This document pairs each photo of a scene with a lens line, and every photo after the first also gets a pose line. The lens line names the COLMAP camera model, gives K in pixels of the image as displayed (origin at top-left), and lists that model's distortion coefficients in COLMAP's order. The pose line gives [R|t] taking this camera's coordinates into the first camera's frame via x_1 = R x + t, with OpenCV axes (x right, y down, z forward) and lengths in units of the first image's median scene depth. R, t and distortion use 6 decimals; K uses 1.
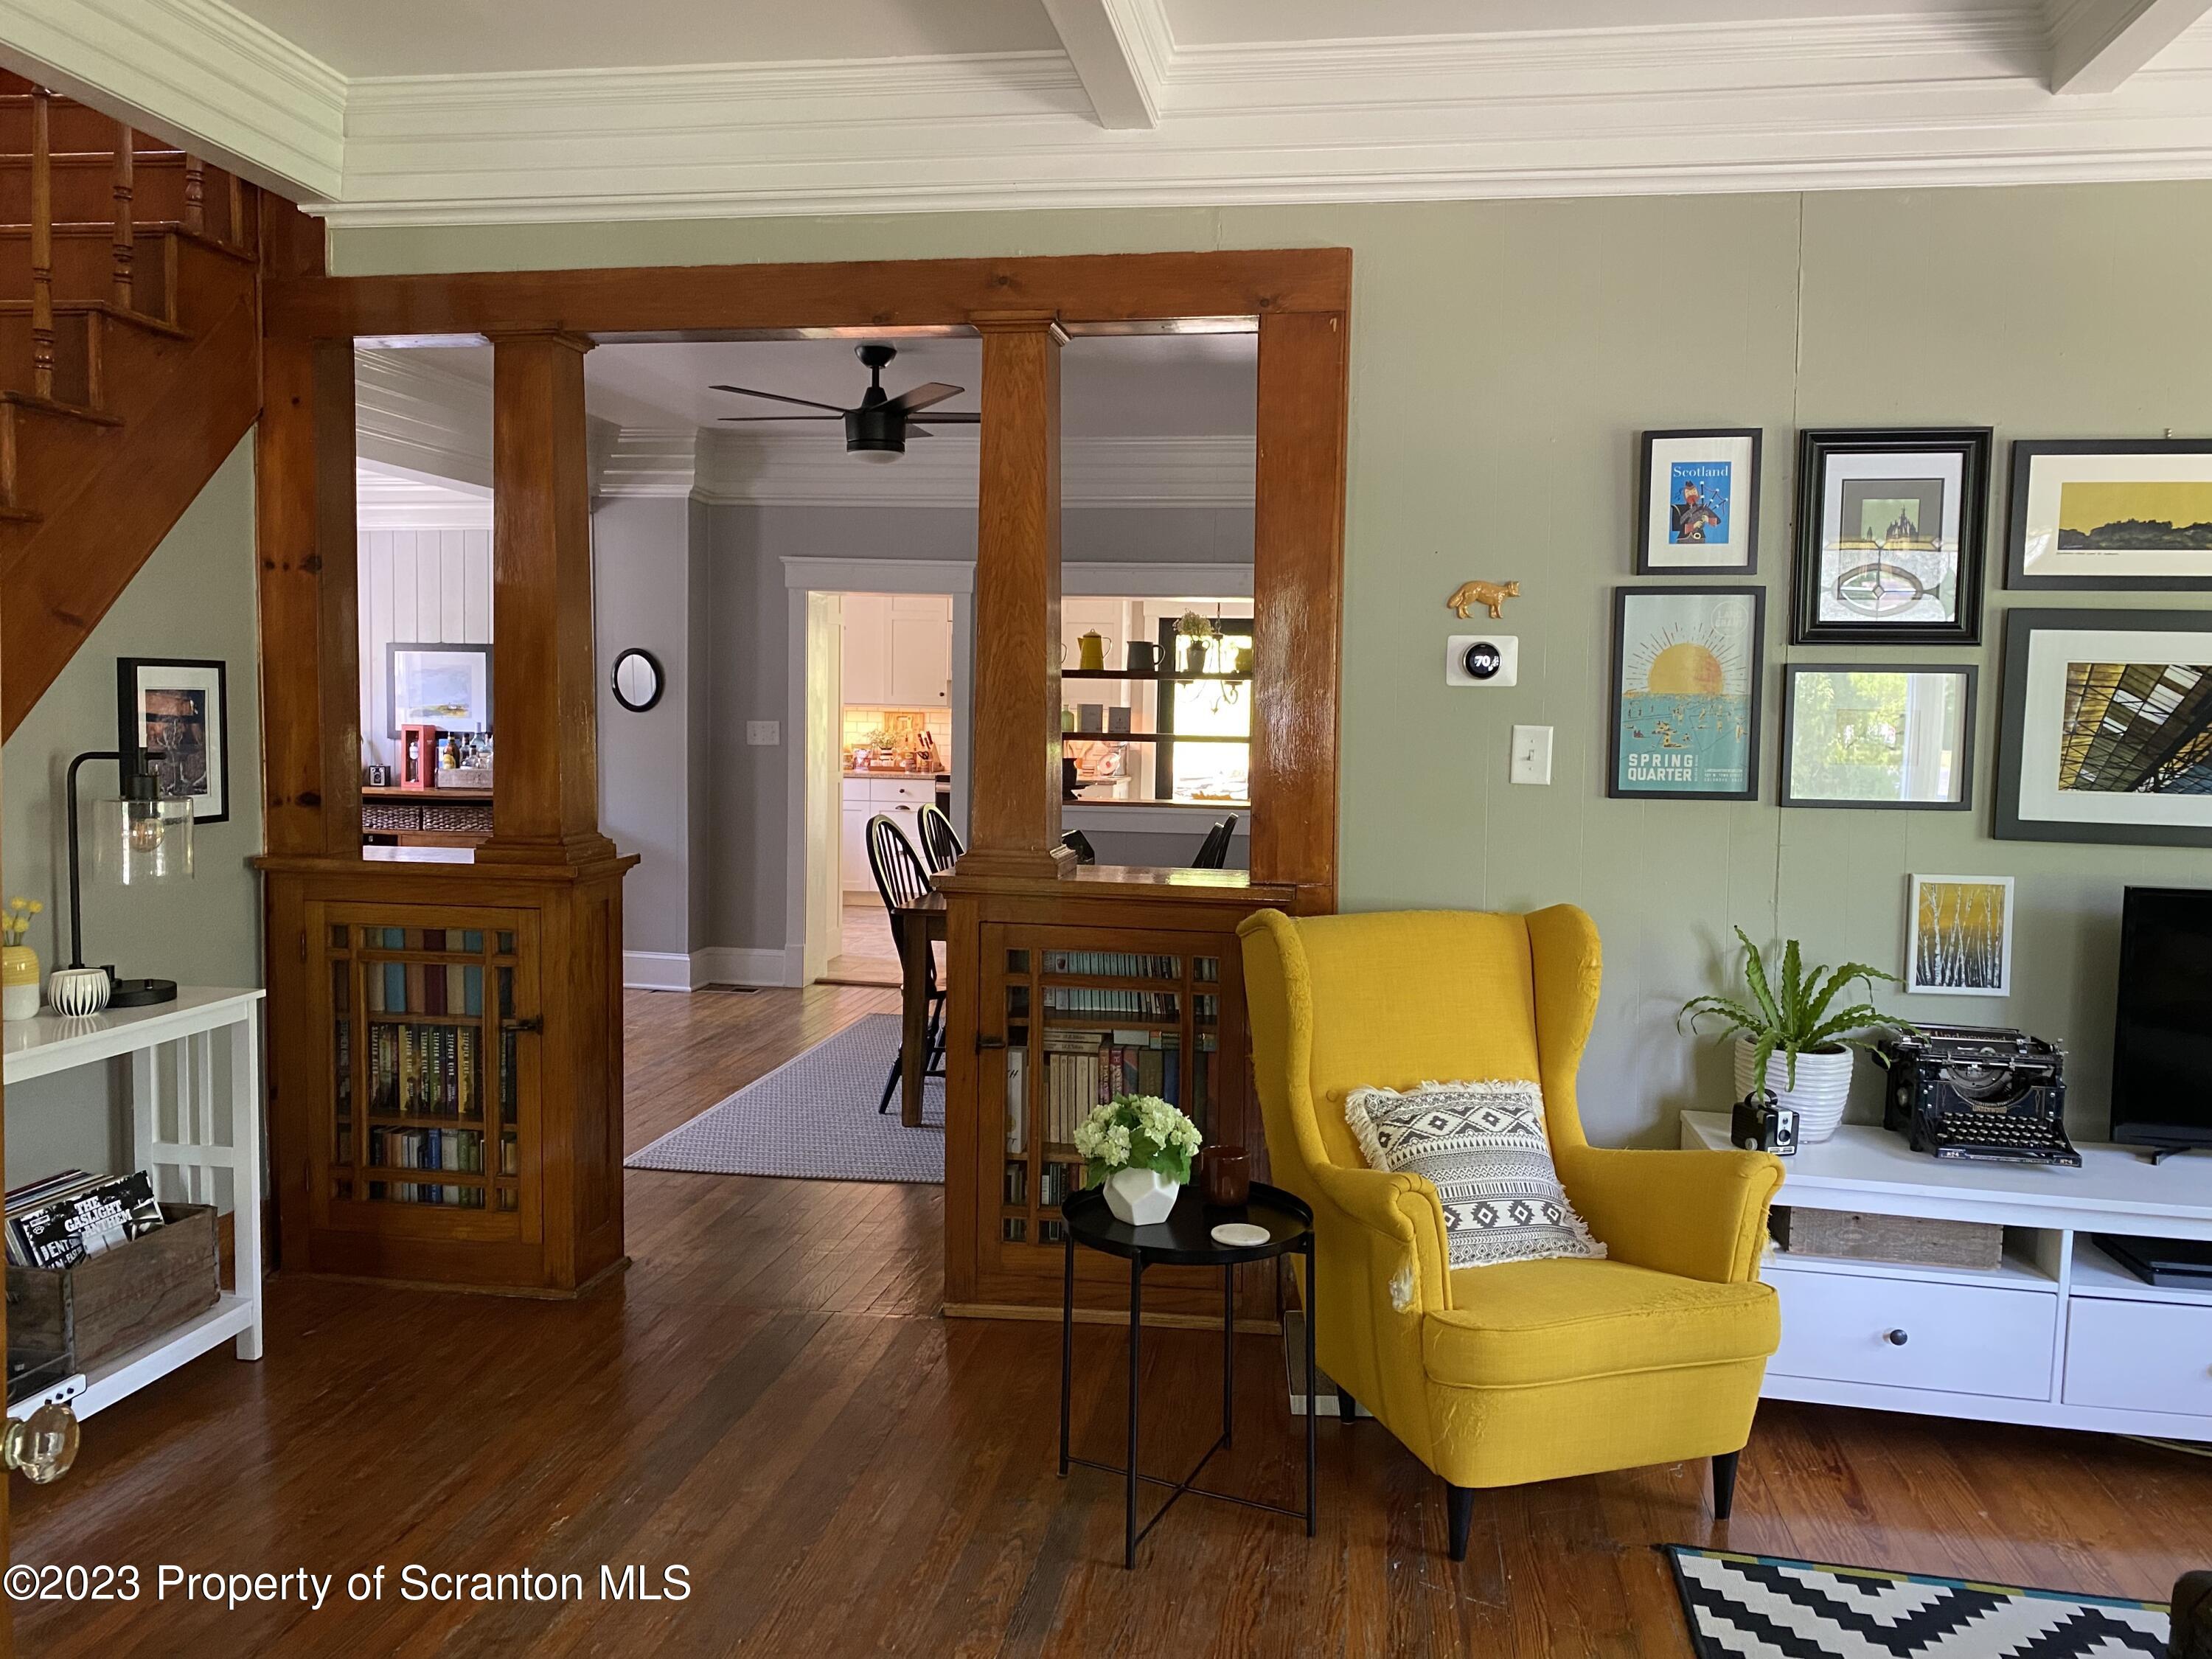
lens RADIAL K [[1696.7, 0, 1104.7], [0, 1696.7, 825.2], [0, 0, 1]] dist [0.013255, 0.002751]
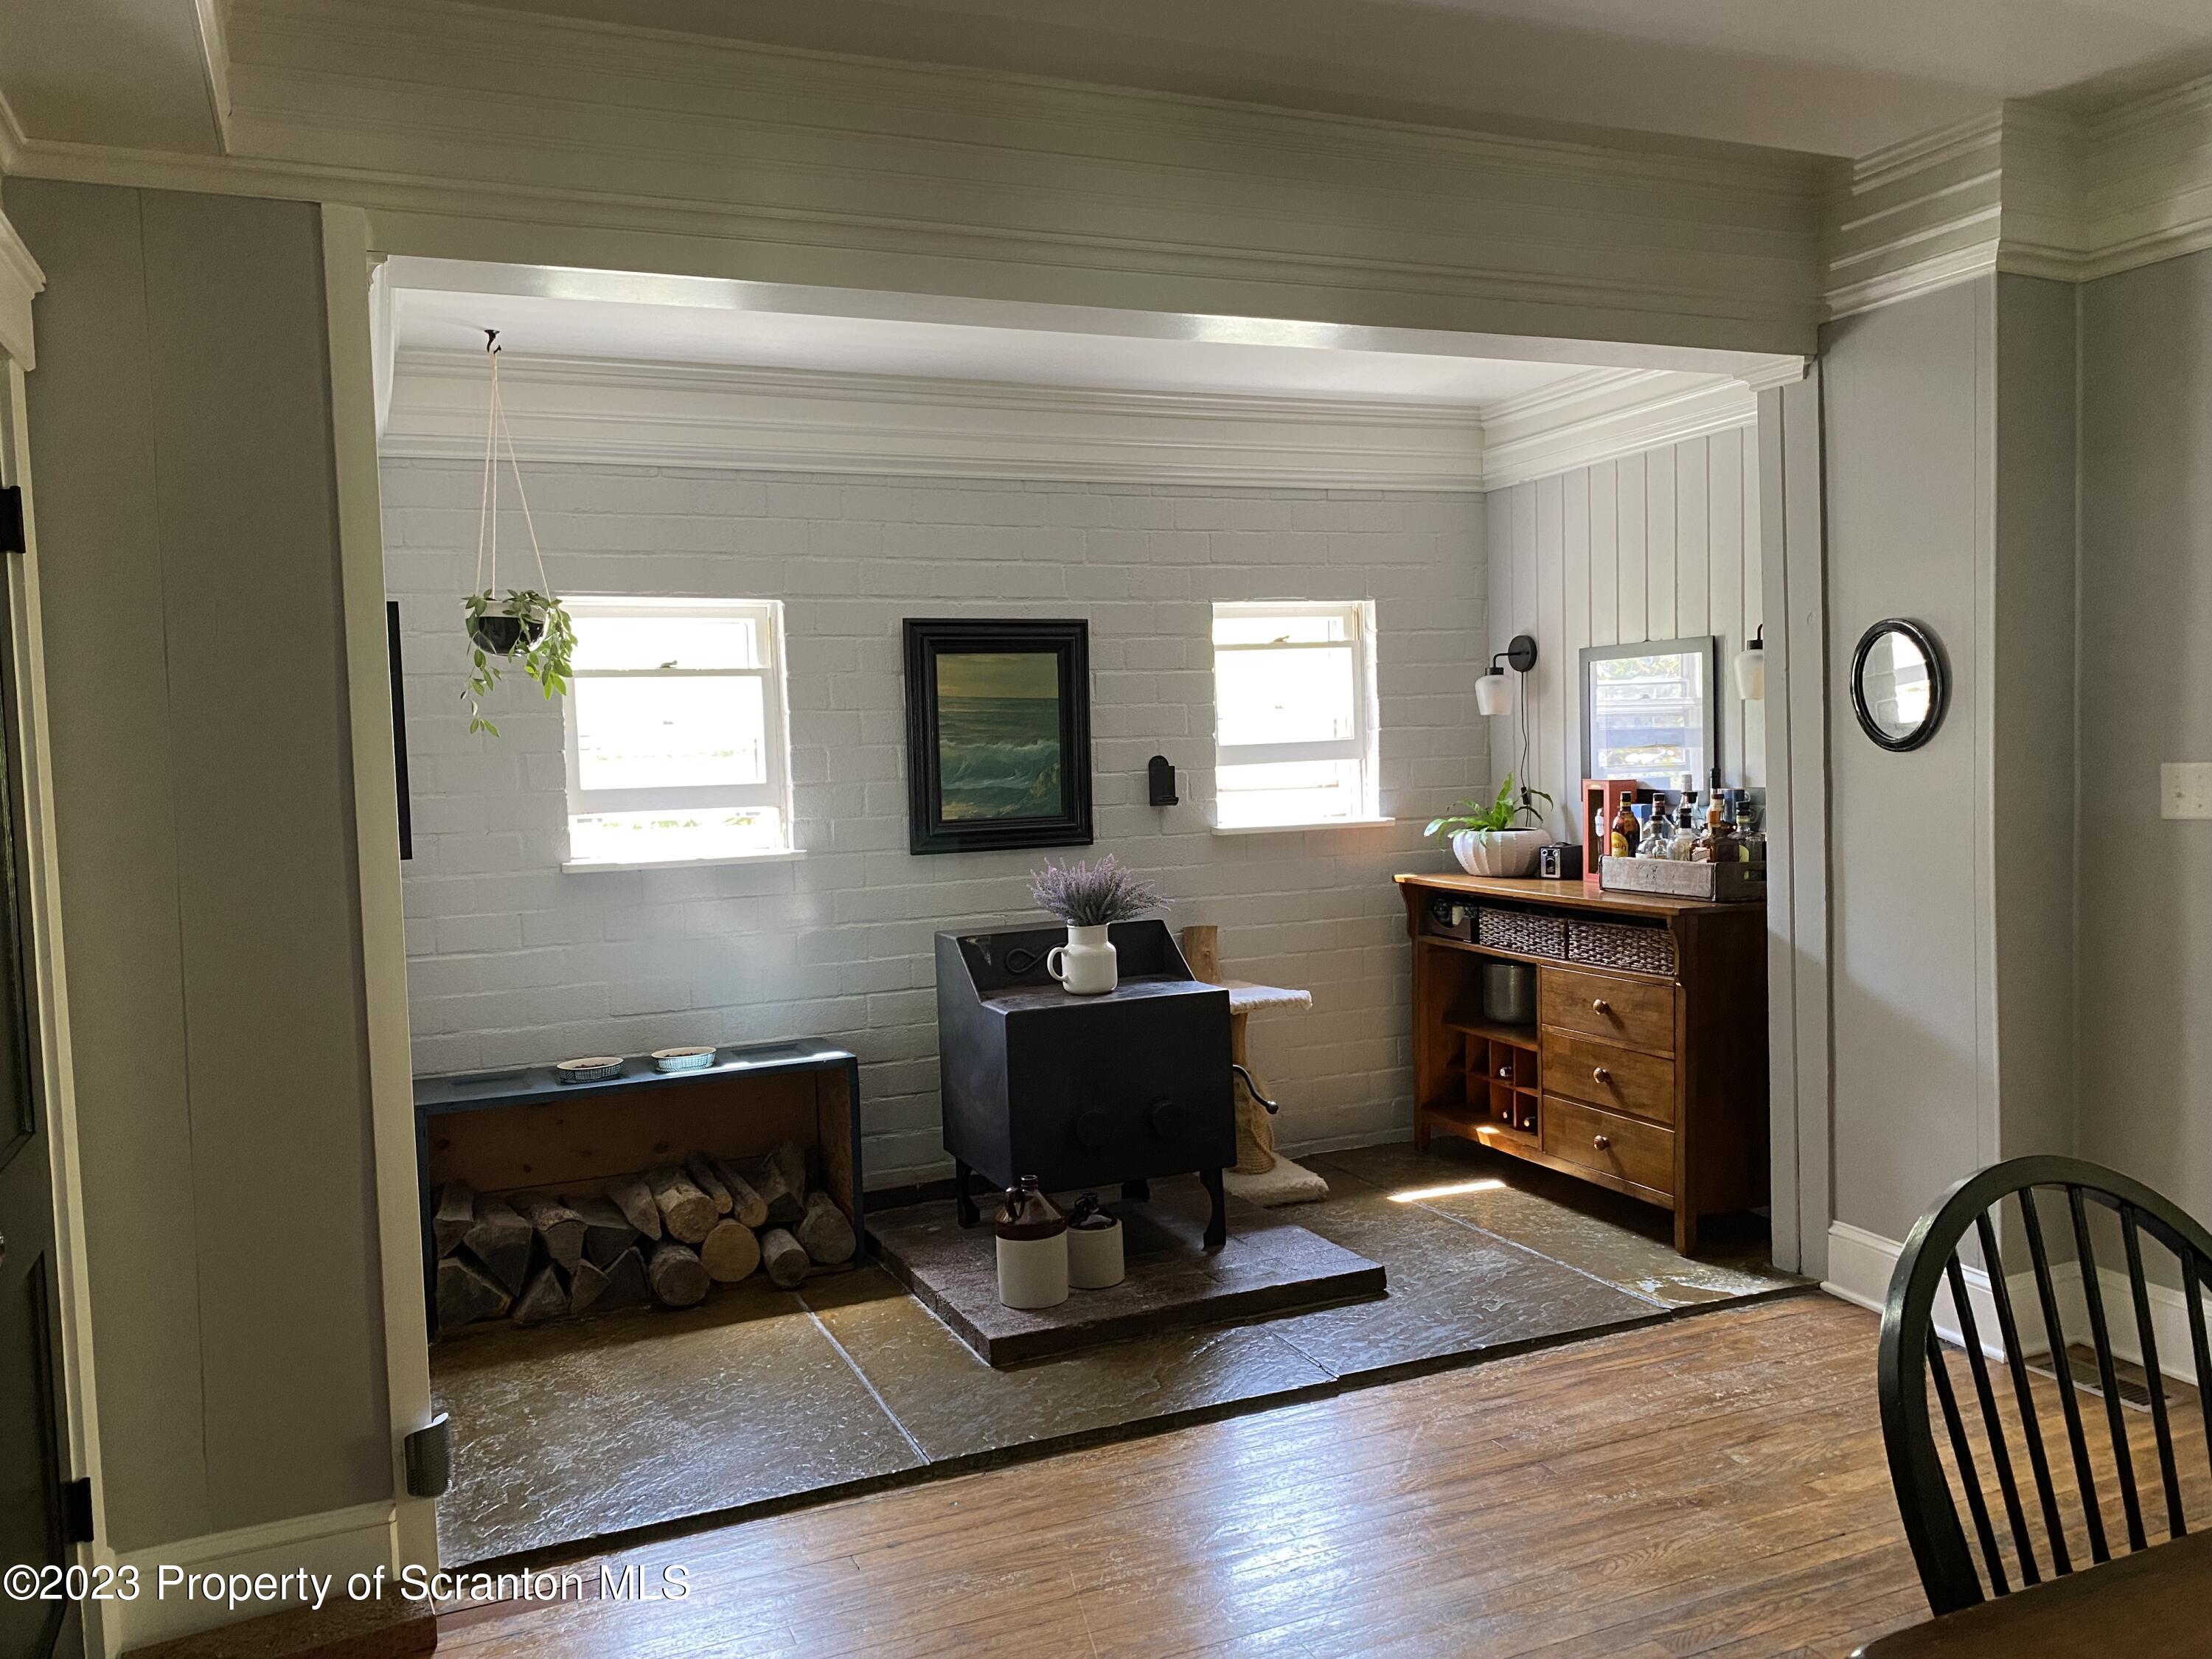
lens RADIAL K [[1696.7, 0, 1101.8], [0, 1696.7, 839.0], [0, 0, 1]] dist [0.013255, 0.002751]
pose [[0.558765, 0.013858, -0.829210, -0.000547], [-0.016854, 0.999844, 0.005353, -0.041149], [0.829155, 0.010984, 0.558912, 0.551221]]
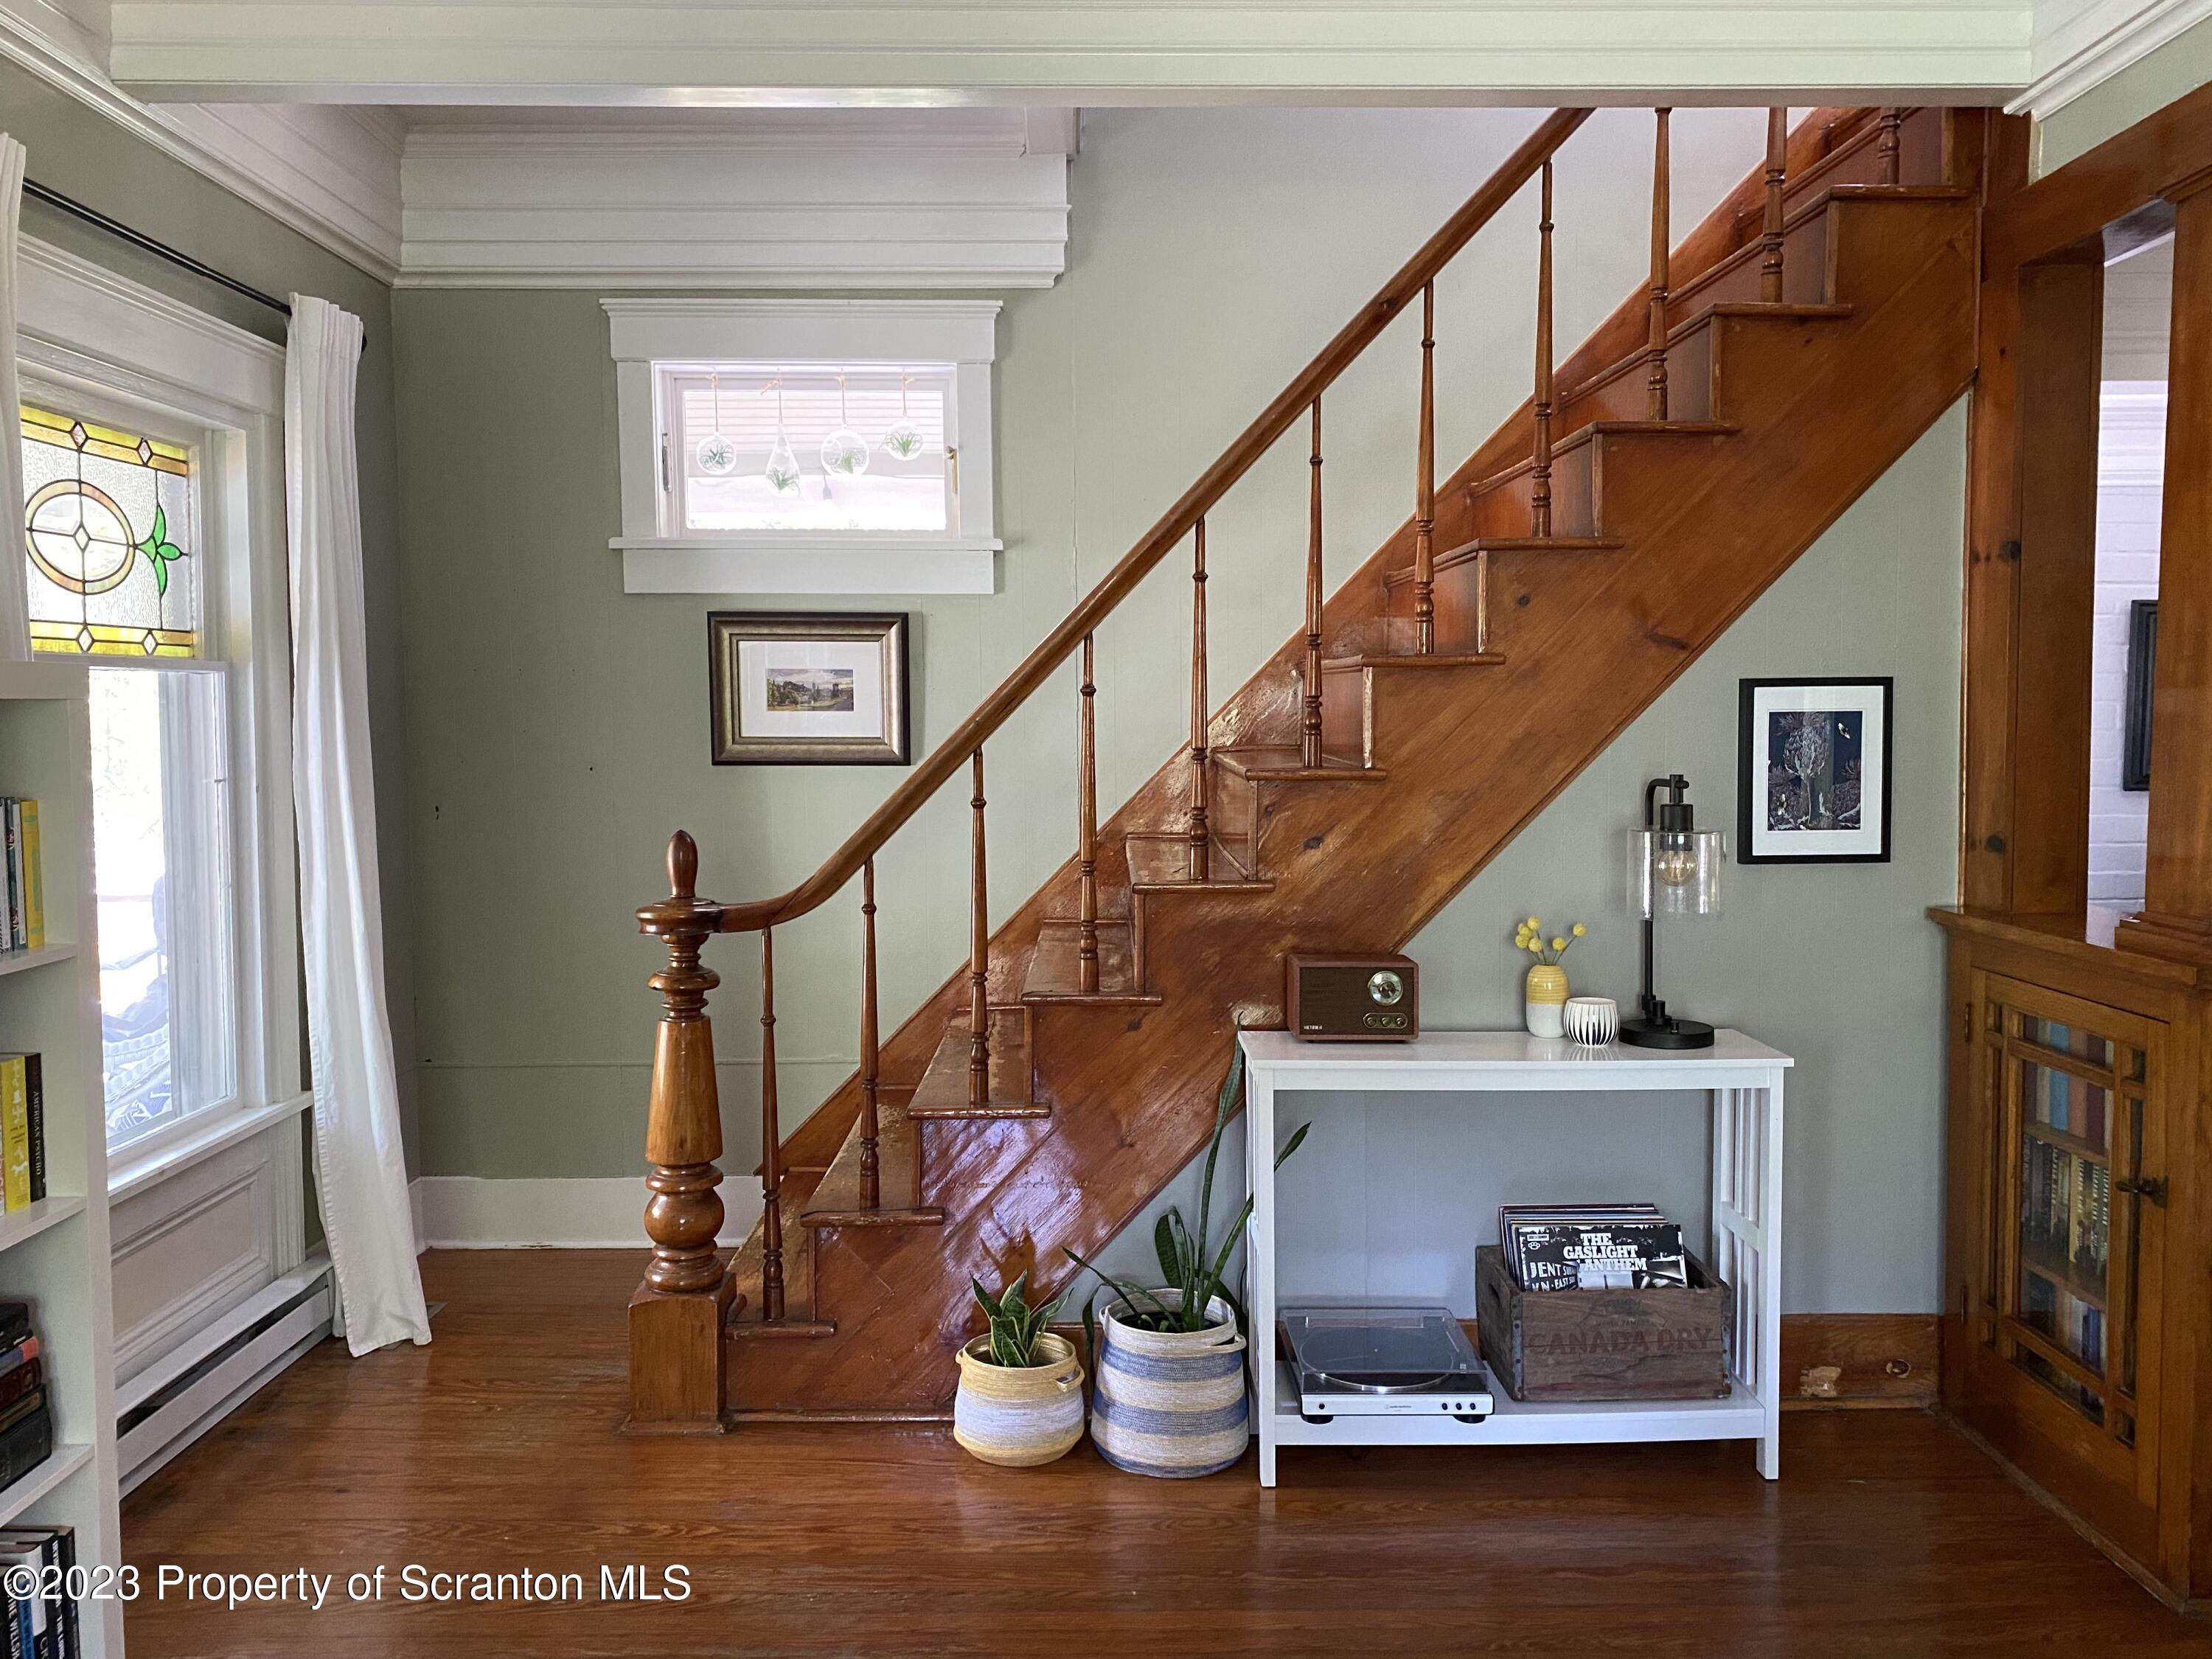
lens RADIAL K [[1696.7, 0, 1112.0], [0, 1696.7, 821.5], [0, 0, 1]] dist [0.013255, 0.002751]
pose [[0.193738, 0.049145, -0.979822, 0.260747], [-0.062752, 0.997320, 0.037615, -0.031773], [0.979044, 0.054198, 0.196303, 0.459074]]
